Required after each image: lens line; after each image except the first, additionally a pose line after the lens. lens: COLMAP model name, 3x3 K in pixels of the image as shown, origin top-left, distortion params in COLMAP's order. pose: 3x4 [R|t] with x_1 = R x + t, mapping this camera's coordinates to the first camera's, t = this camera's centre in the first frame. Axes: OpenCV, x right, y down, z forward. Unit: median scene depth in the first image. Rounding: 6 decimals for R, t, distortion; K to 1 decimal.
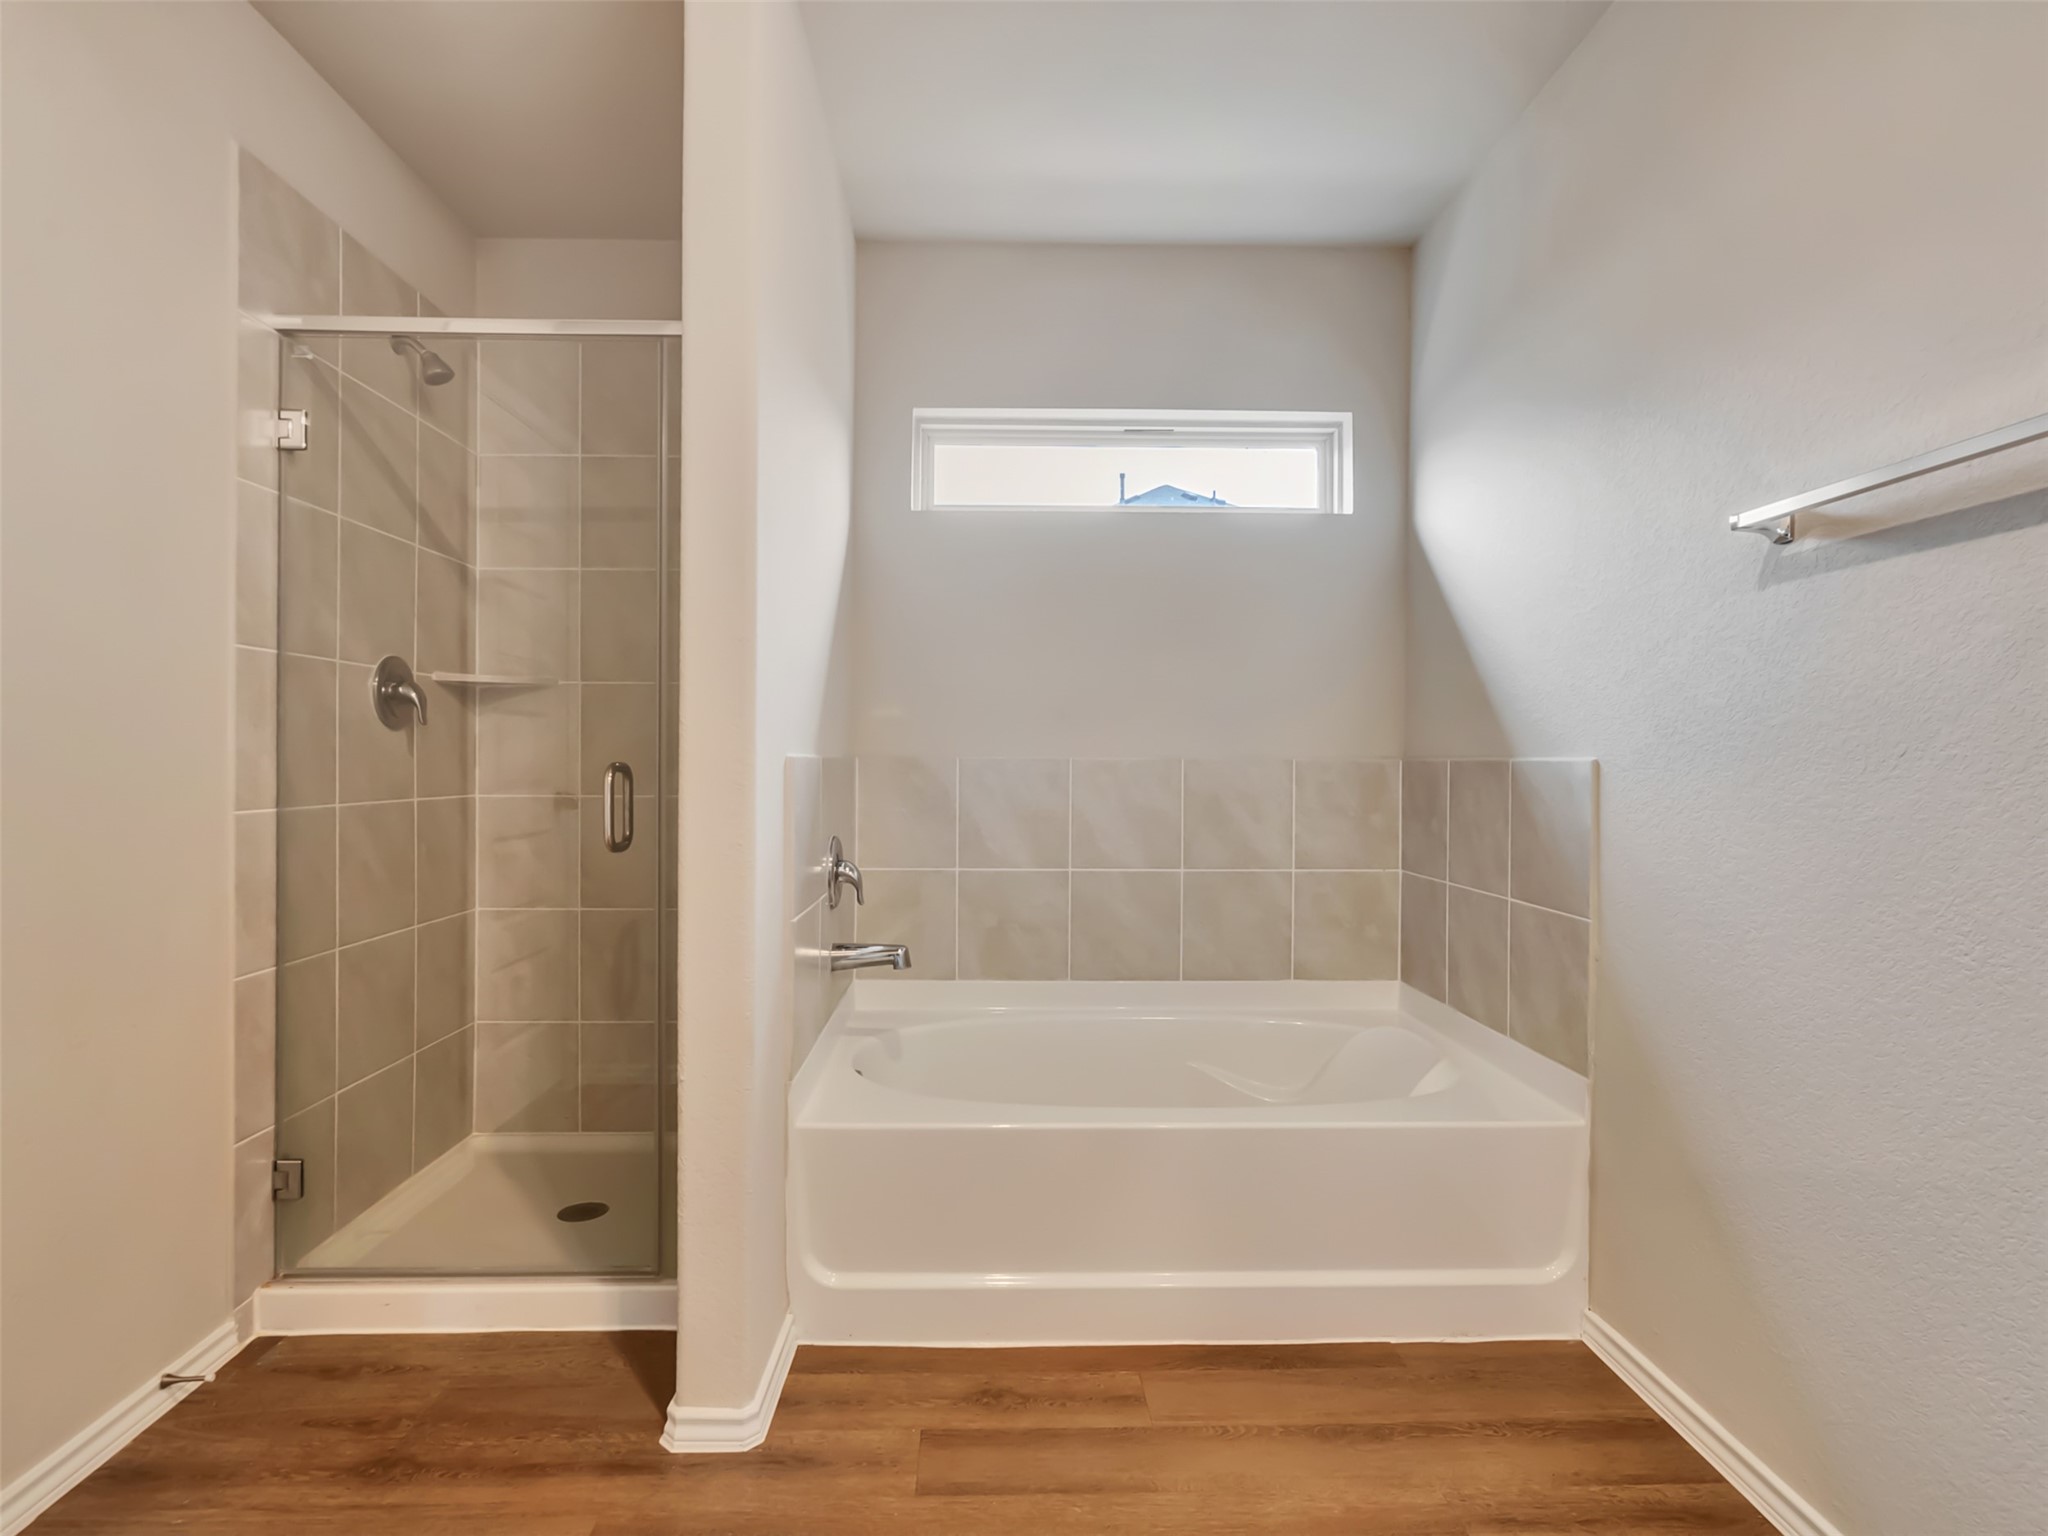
lens RADIAL K [[1057.9, 0, 1014.7], [0, 1057.9, 766.4], [0, 0, 1]] dist [-0.000533, 0.001370]
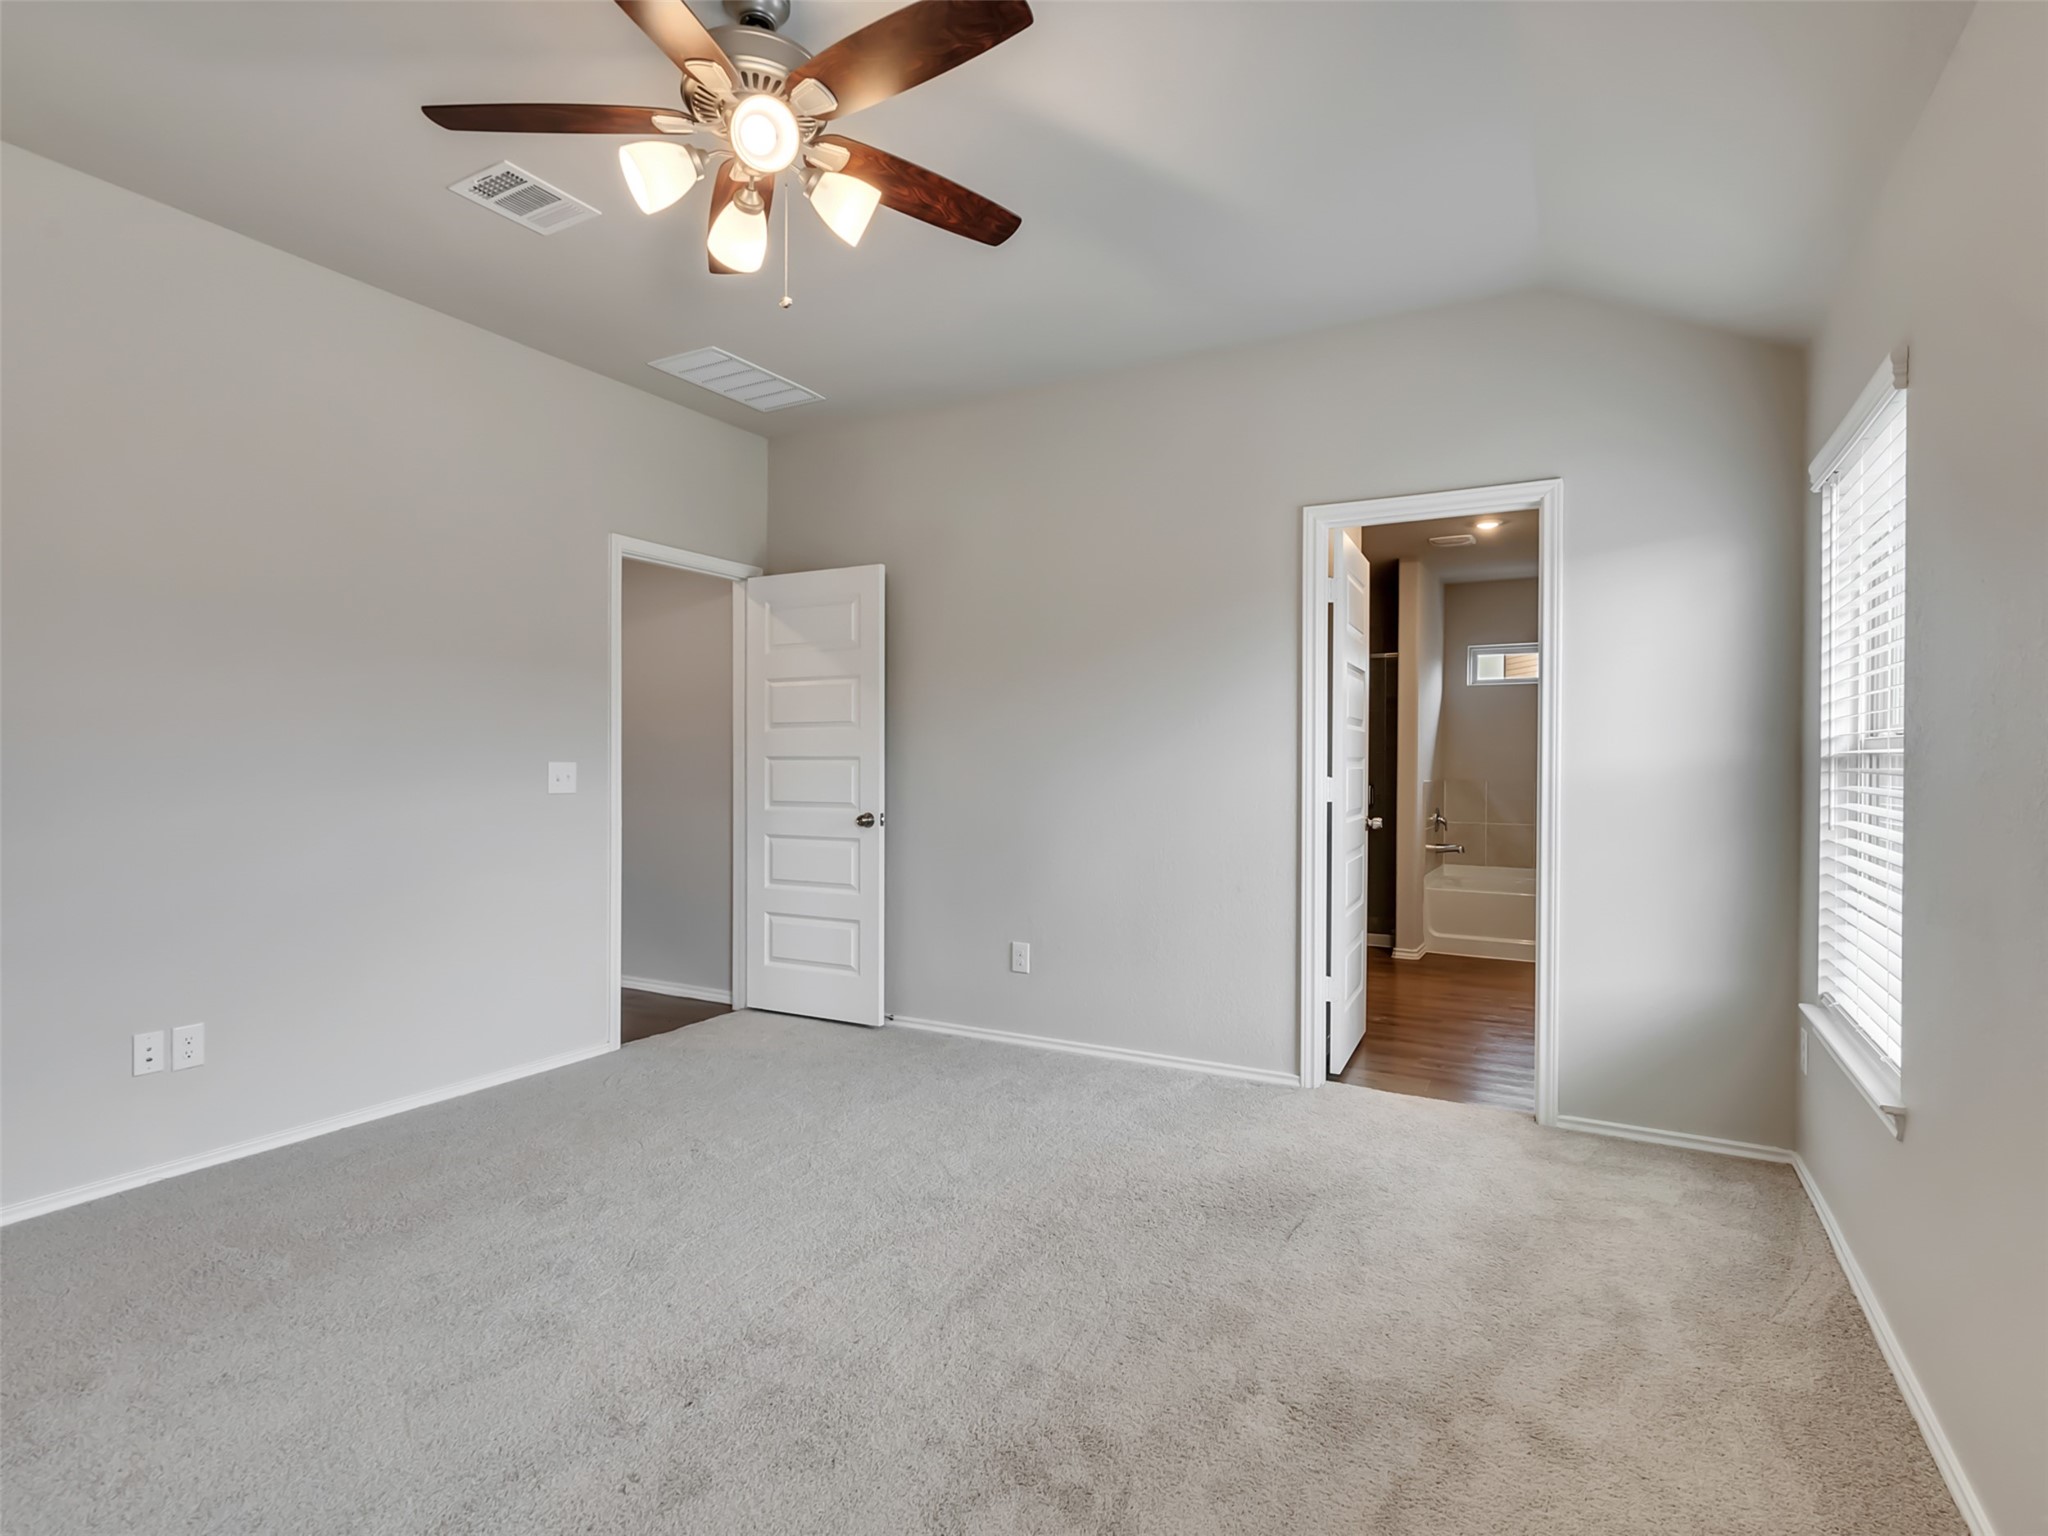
lens RADIAL K [[1057.9, 0, 1014.7], [0, 1057.9, 766.4], [0, 0, 1]] dist [-0.000533, 0.001370]
pose [[0.859777, 0.002323, -0.510664, 0.327638], [-0.004684, 0.999983, -0.003338, -0.034412], [0.510648, 0.005261, 0.859774, -2.166467]]
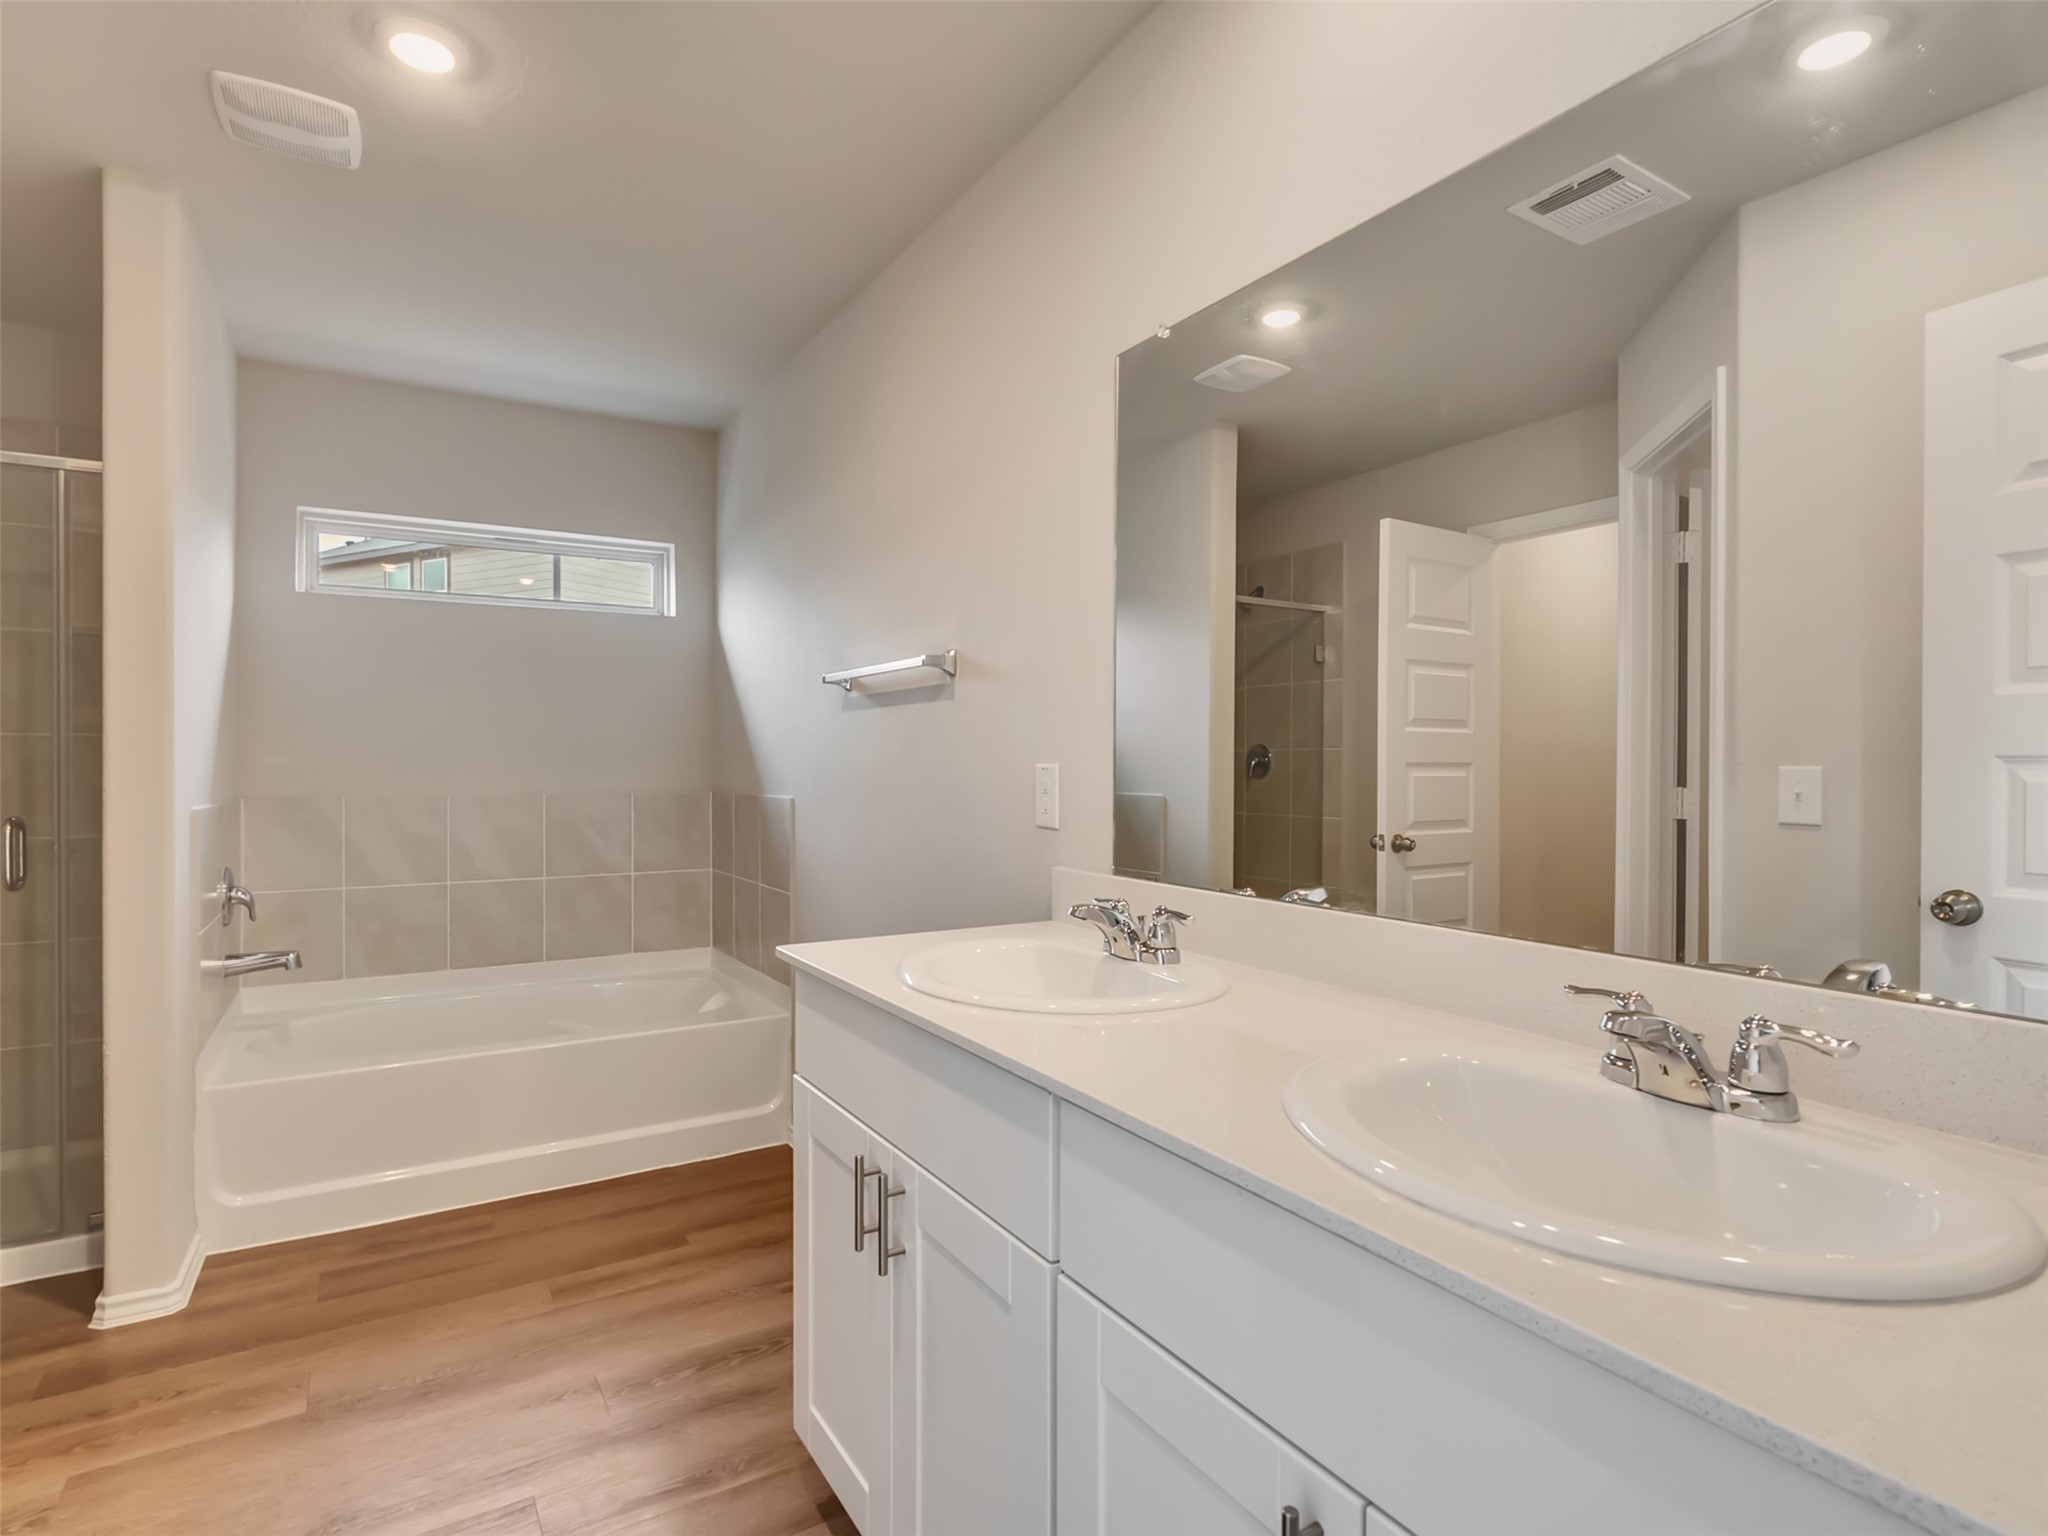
lens RADIAL K [[1057.9, 0, 1014.7], [0, 1057.9, 766.4], [0, 0, 1]] dist [-0.000533, 0.001370]
pose [[0.869193, -0.007249, 0.494420, 0.018843], [0.007768, 0.999969, 0.001006, -0.045497], [-0.494412, 0.002966, 0.869223, -0.523370]]
